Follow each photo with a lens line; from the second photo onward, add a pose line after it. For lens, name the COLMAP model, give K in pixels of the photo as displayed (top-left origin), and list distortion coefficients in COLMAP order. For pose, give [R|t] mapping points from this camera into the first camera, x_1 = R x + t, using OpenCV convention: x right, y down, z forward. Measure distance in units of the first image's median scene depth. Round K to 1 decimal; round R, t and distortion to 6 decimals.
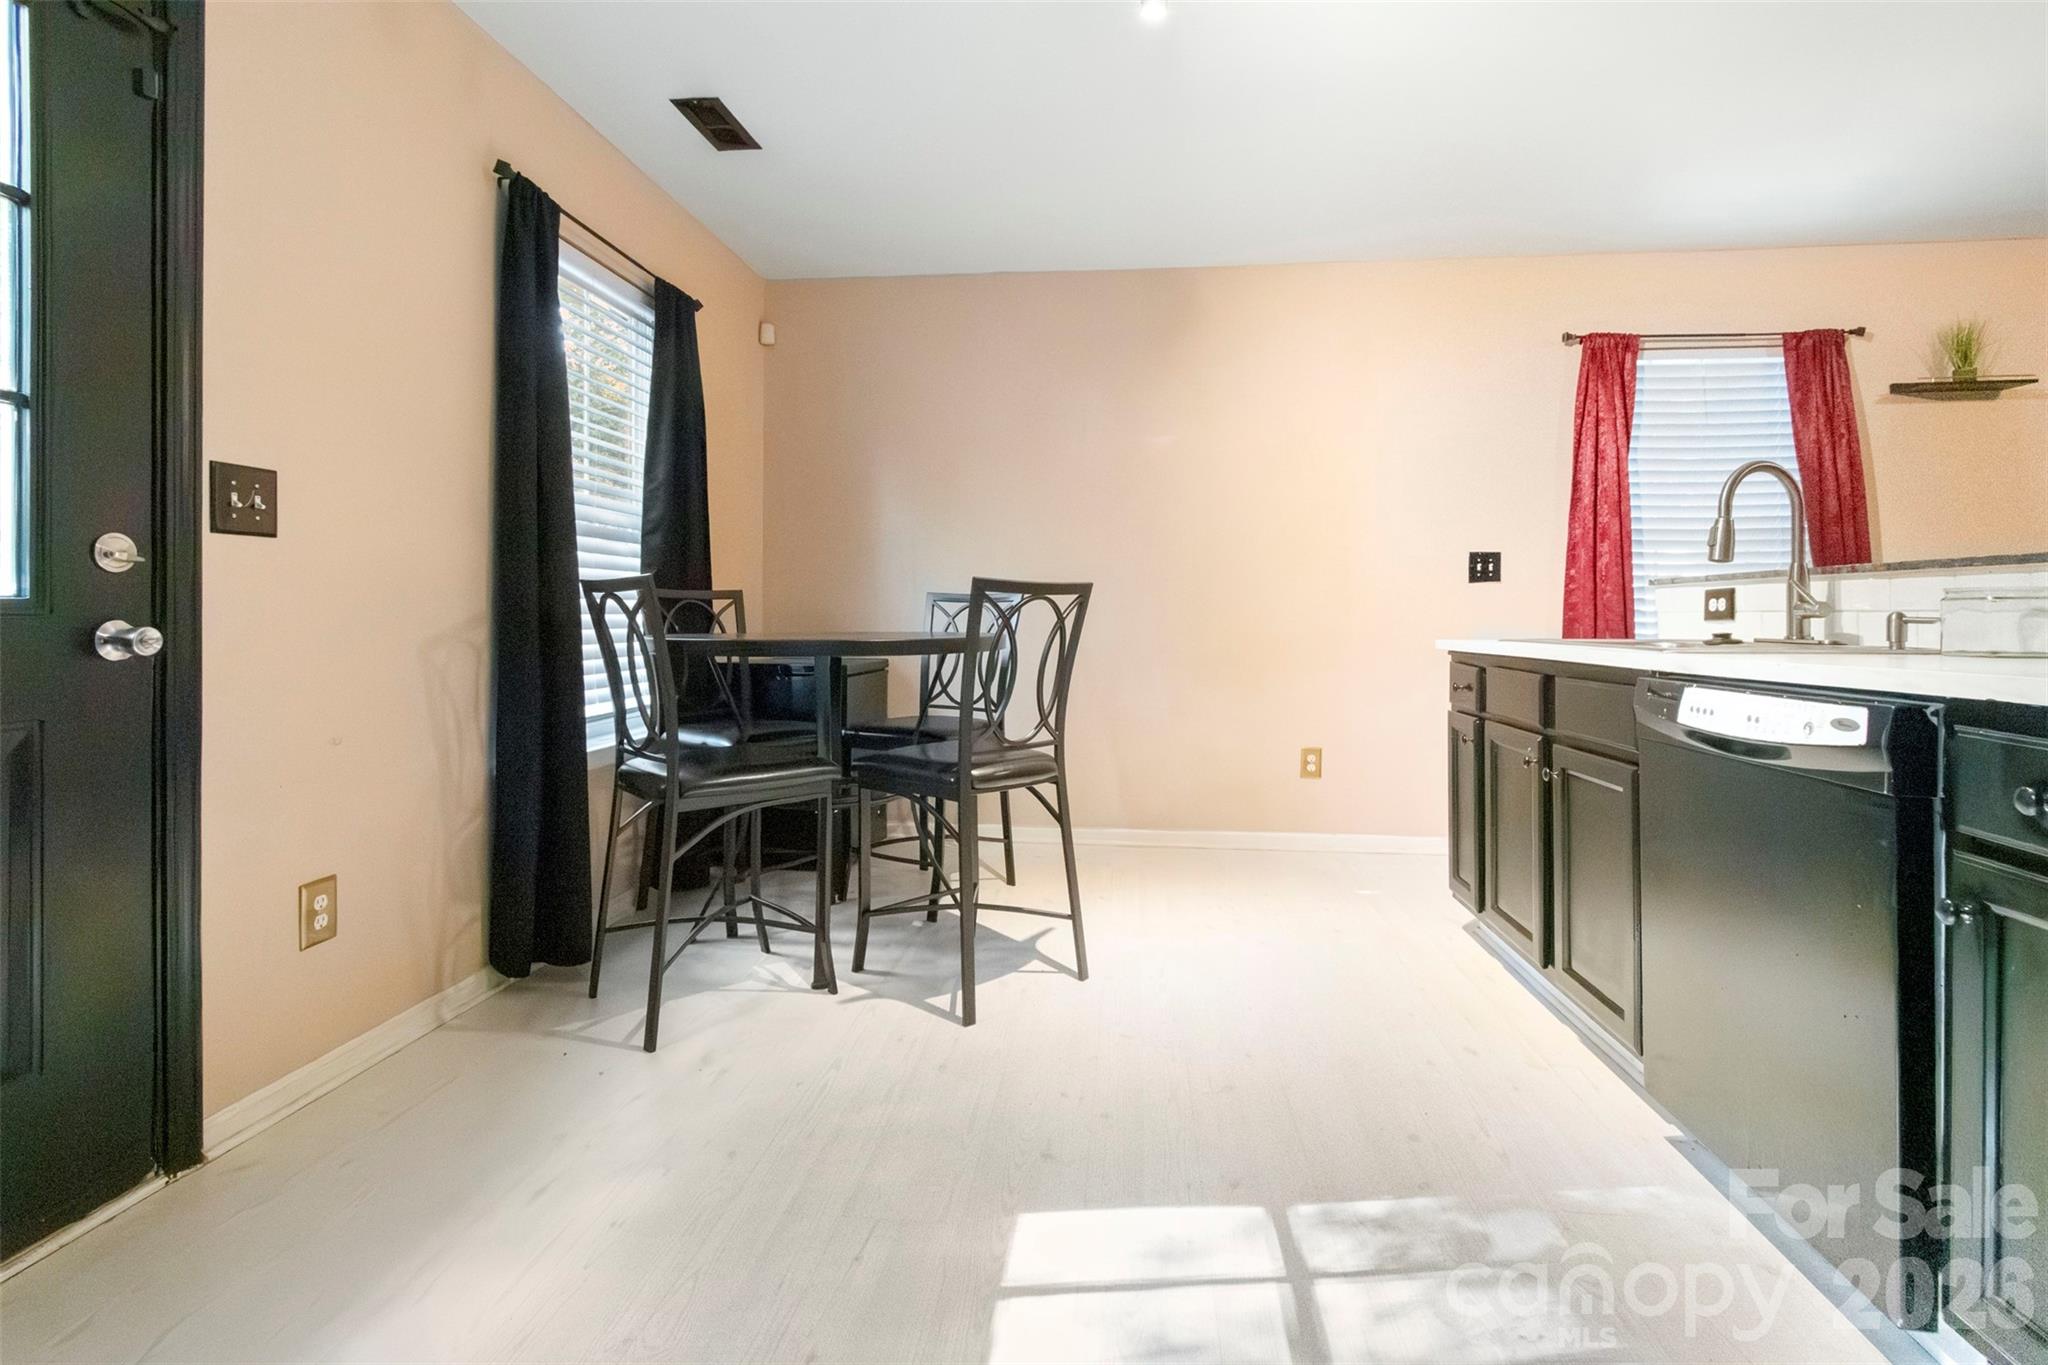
lens RADIAL K [[925.8, 0, 1035.5], [0, 925.8, 620.5], [0, 0, 1]] dist [-0.000317, -0.000588]
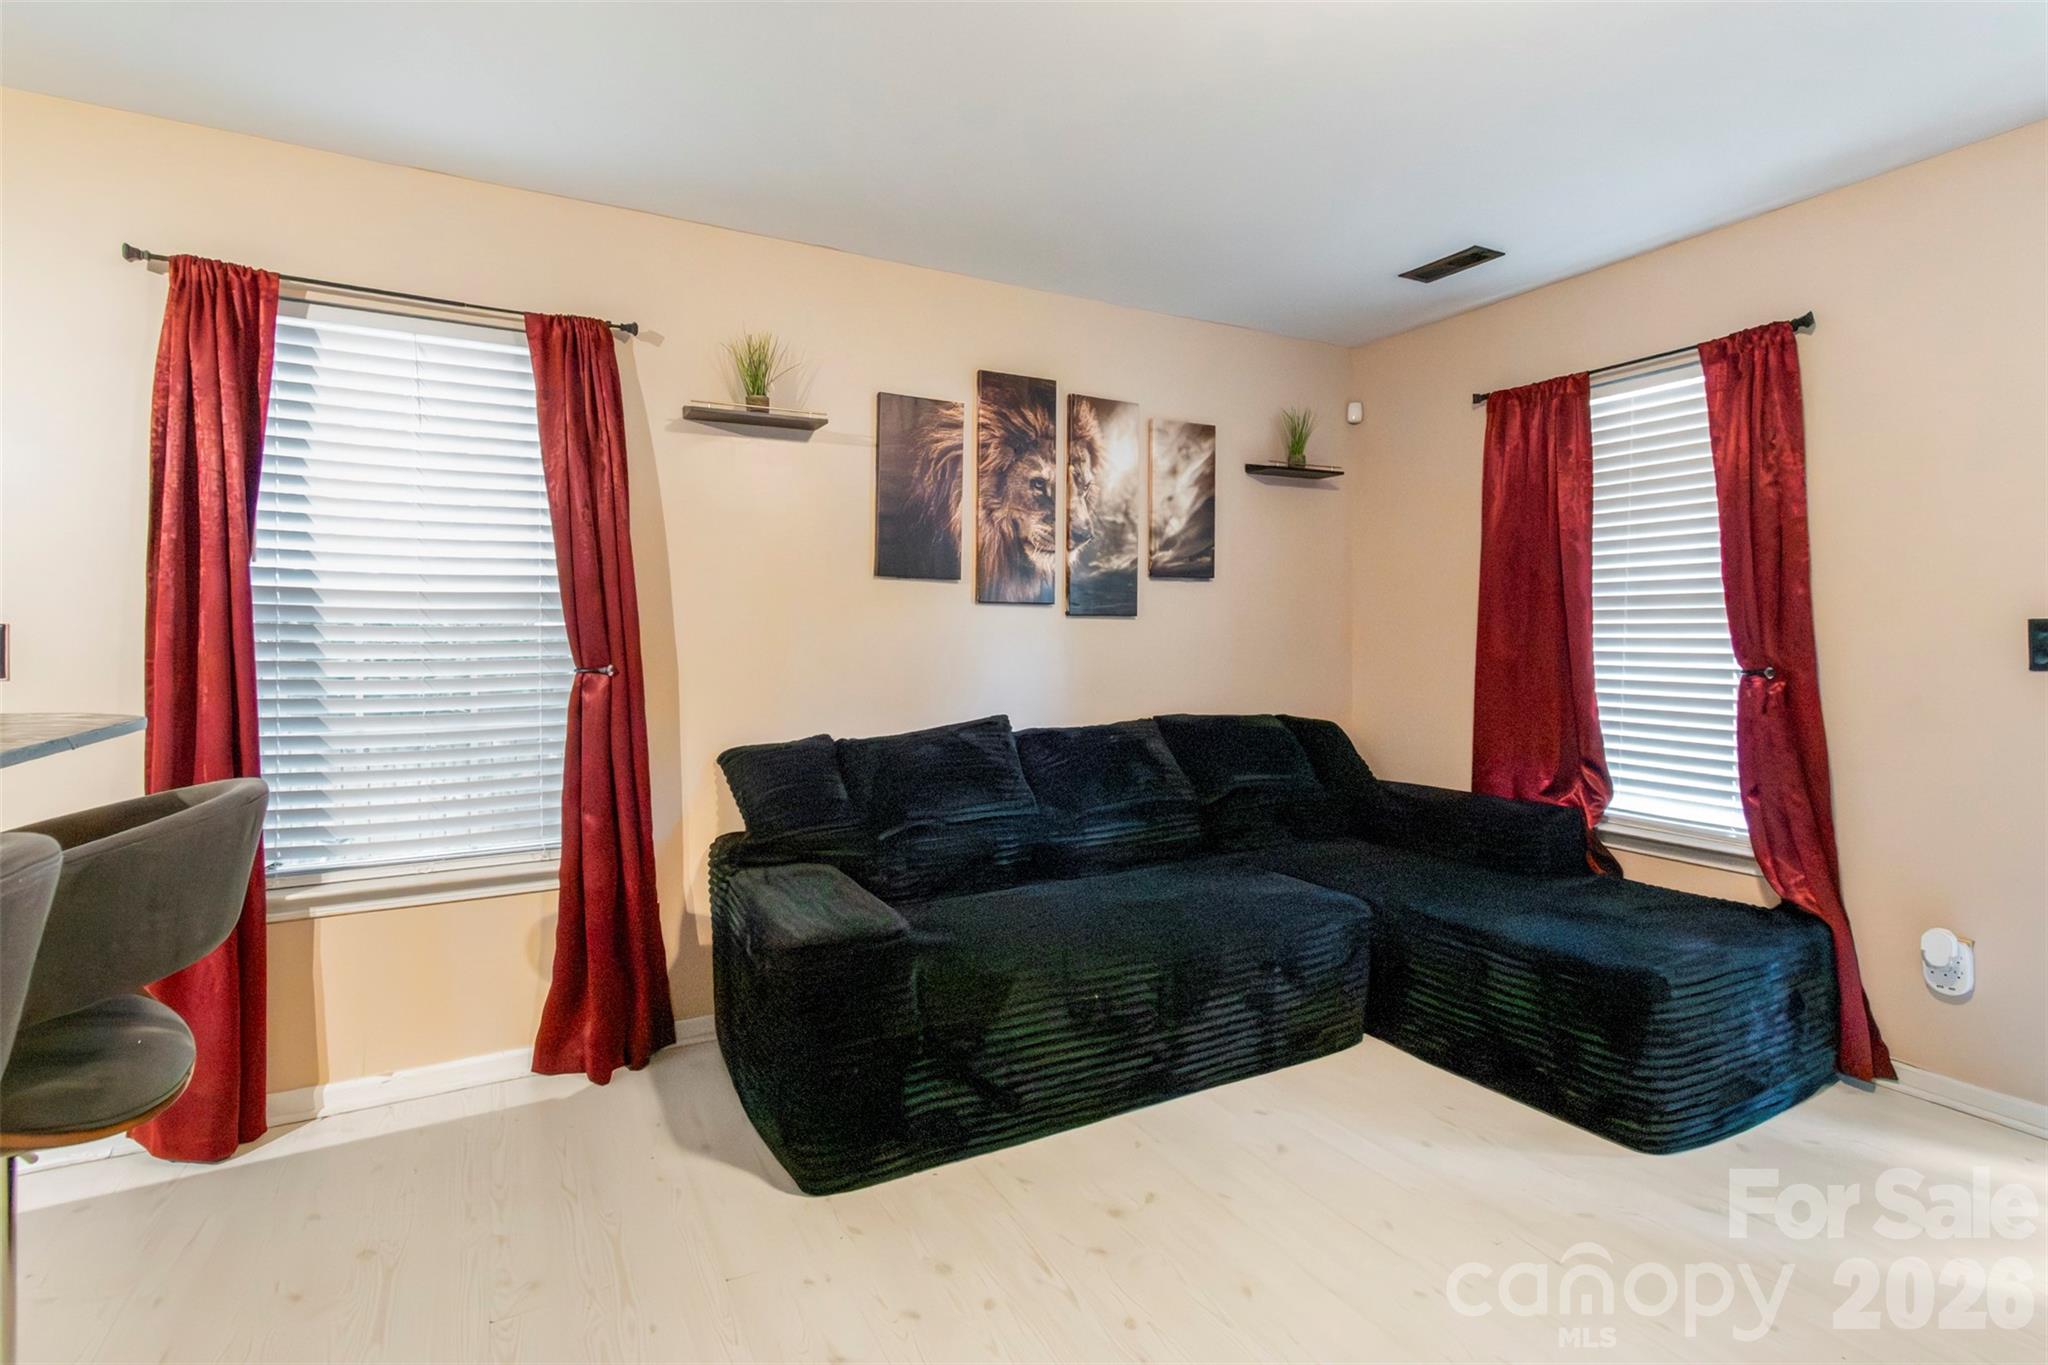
lens RADIAL K [[973.1, 0, 1027.3], [0, 973.1, 643.9], [0, 0, 1]] dist [0.004528, 0.001072]
pose [[0.828747, -0.006291, 0.559589, 0.849756], [0.005004, 0.999980, 0.003832, -0.075520], [-0.559602, -0.000376, 0.828762, 0.219430]]
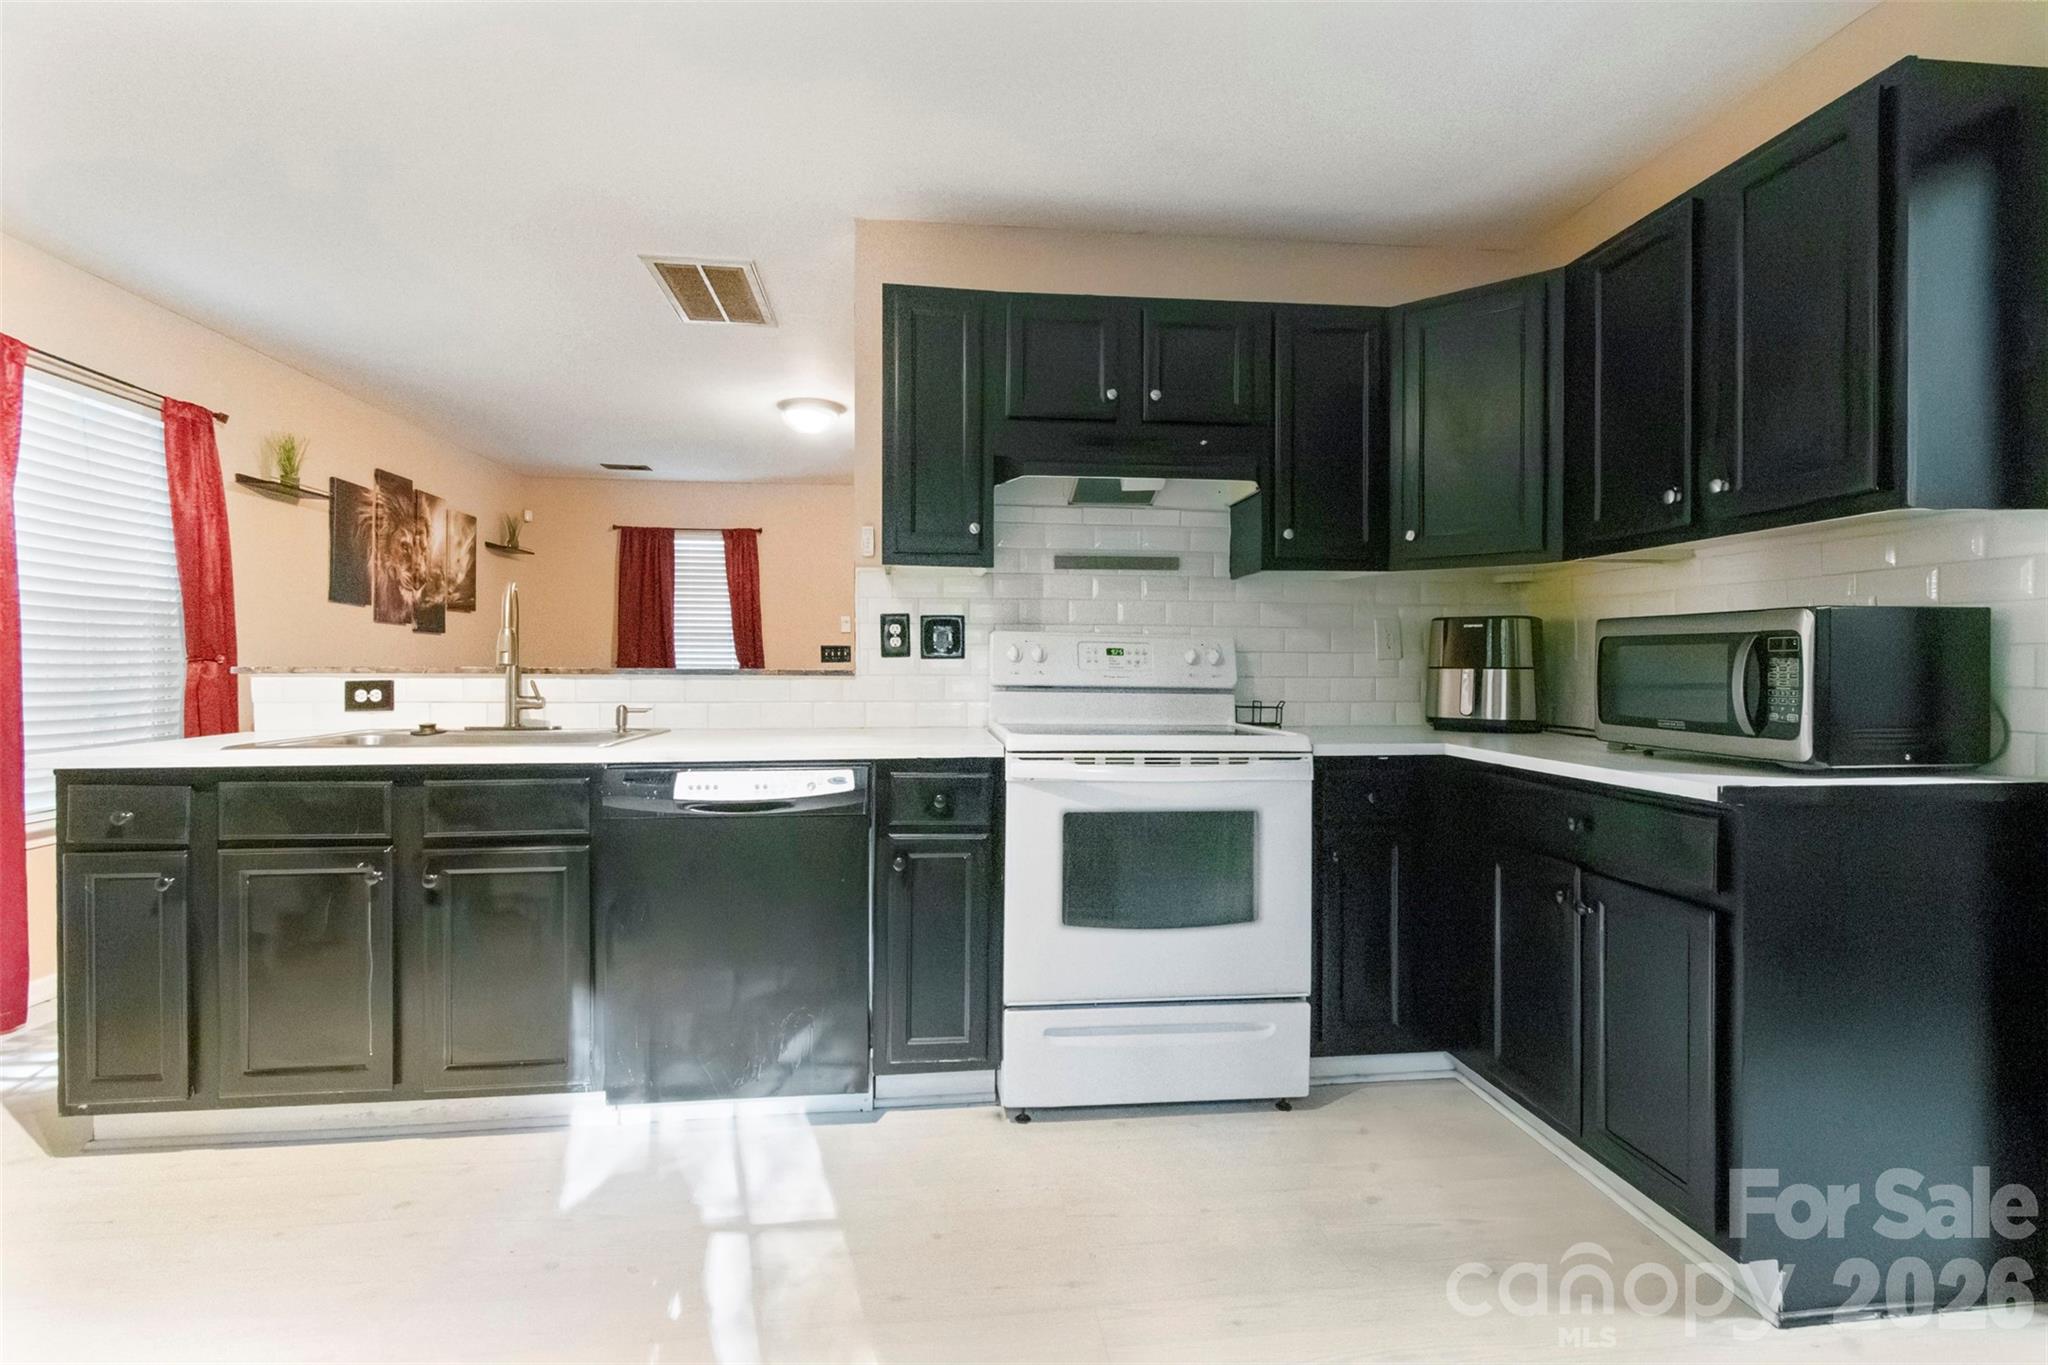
lens RADIAL K [[898.0, 0, 1026.7], [0, 898.0, 672.3], [0, 0, 1]] dist [0.001840, 0.000196]
pose [[-0.205472, -0.008744, 0.978624, -0.335195], [0.001744, 0.999955, 0.009301, -0.041717], [-0.978661, 0.003618, -0.205447, 0.385784]]
